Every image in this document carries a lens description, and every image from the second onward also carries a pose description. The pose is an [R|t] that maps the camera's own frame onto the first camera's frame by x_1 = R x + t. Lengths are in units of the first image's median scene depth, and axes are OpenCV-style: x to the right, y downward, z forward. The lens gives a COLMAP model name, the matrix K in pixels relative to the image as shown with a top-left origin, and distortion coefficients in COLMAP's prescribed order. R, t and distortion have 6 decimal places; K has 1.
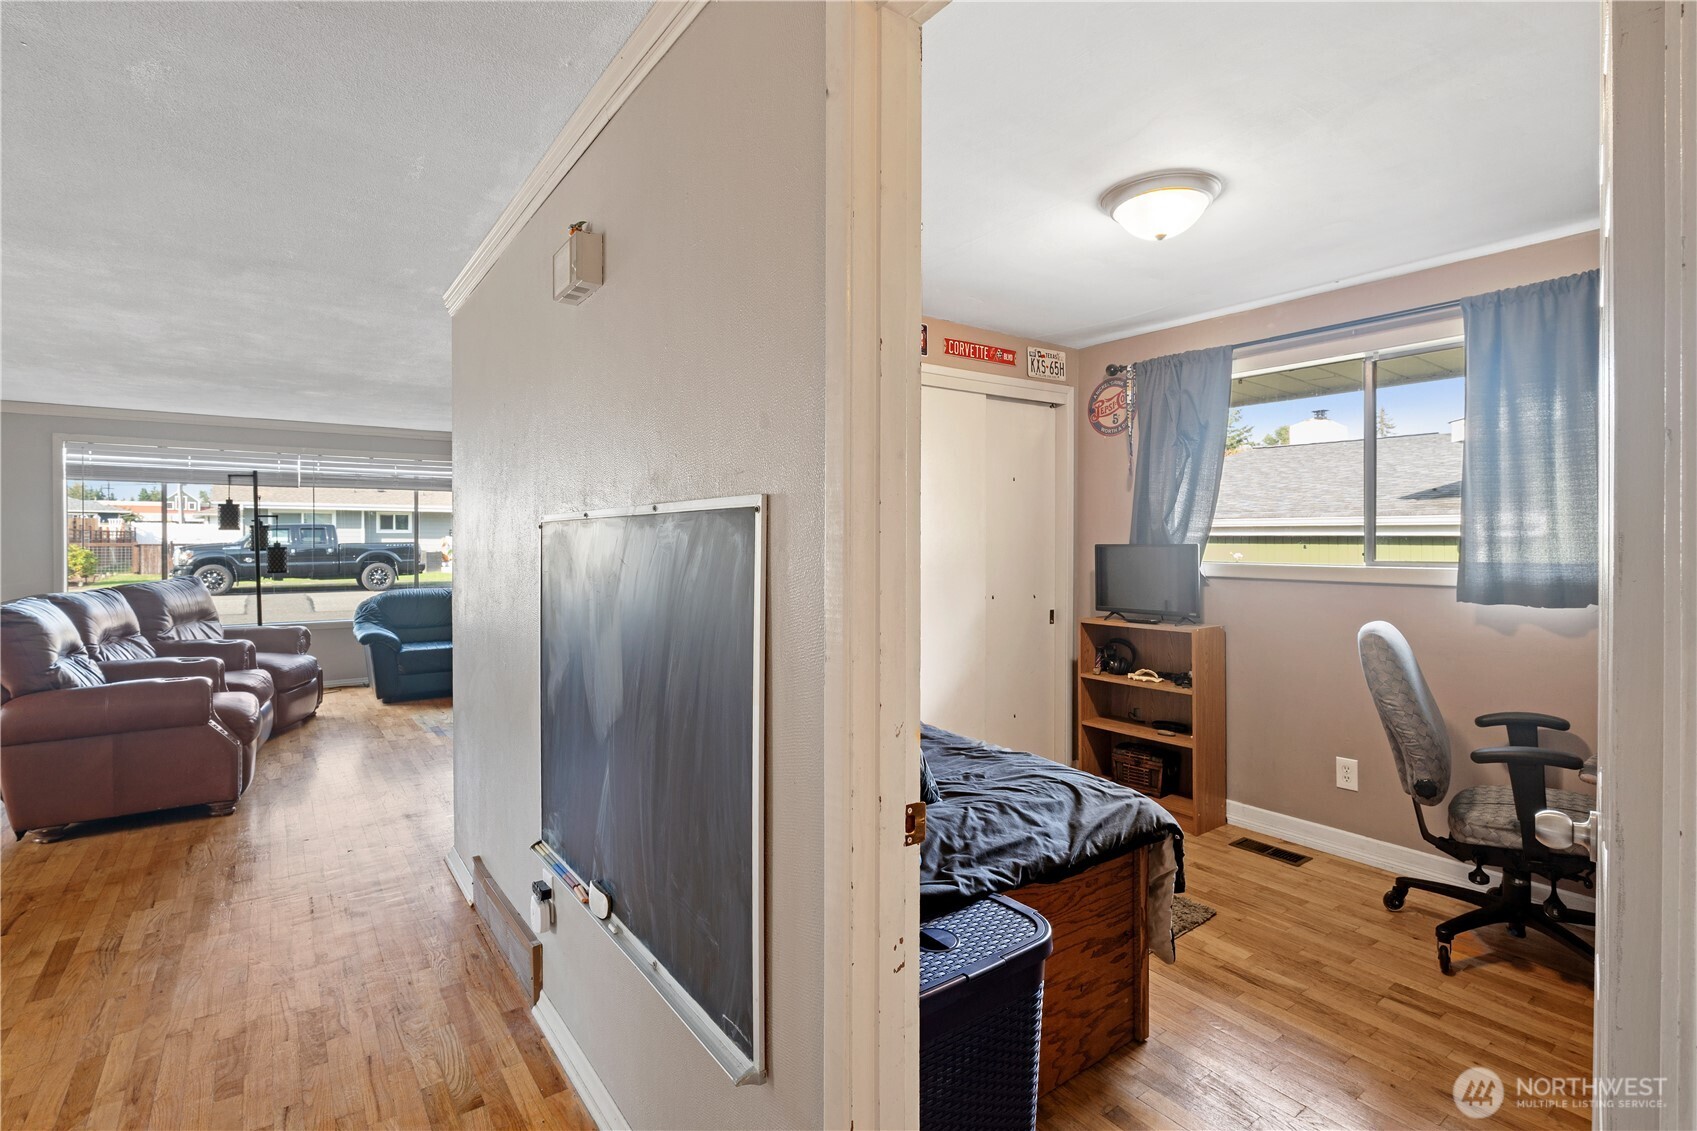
lens RADIAL K [[795.4, 0, 849.2], [0, 795.4, 541.4], [0, 0, 1]] dist [-0.007888, -0.000128]
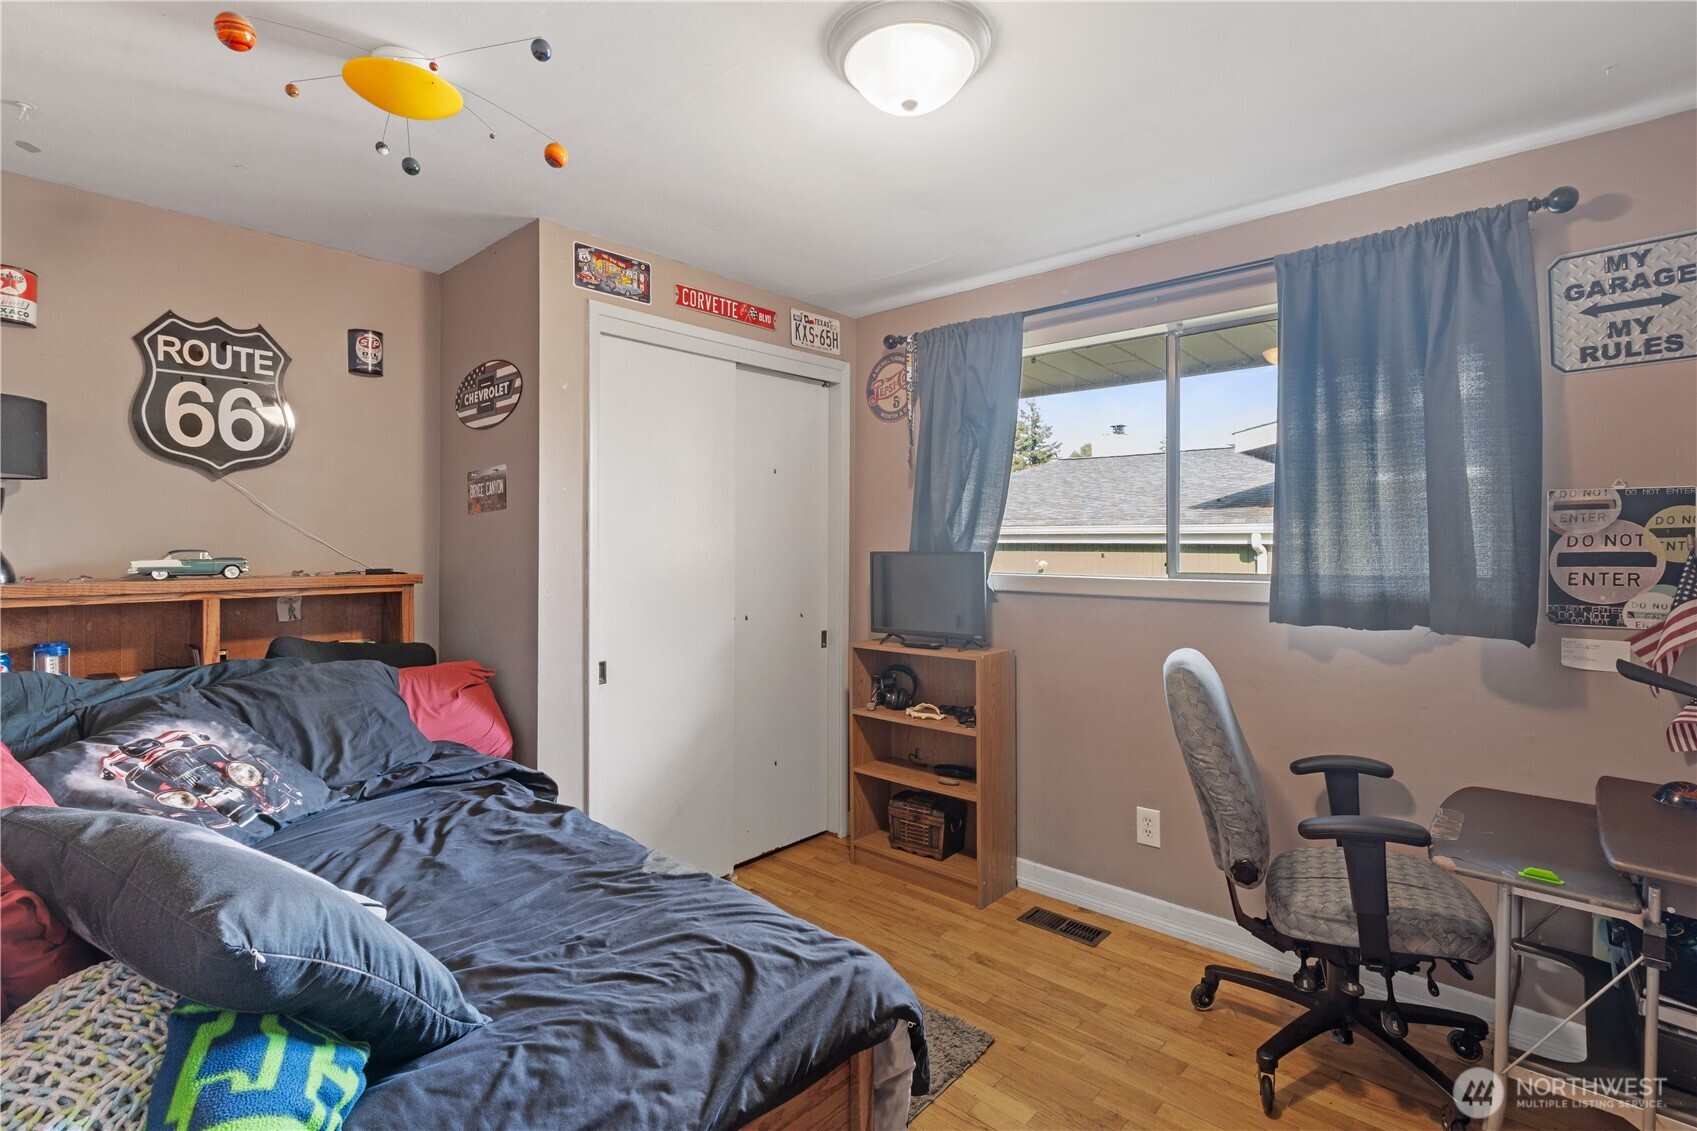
lens RADIAL K [[795.4, 0, 849.2], [0, 795.4, 541.4], [0, 0, 1]] dist [-0.007888, -0.000128]
pose [[0.978058, 0.005118, 0.208271, 0.160969], [-0.003376, 0.999956, -0.008717, 0.000140], [-0.208307, 0.007822, 0.978032, 0.274086]]
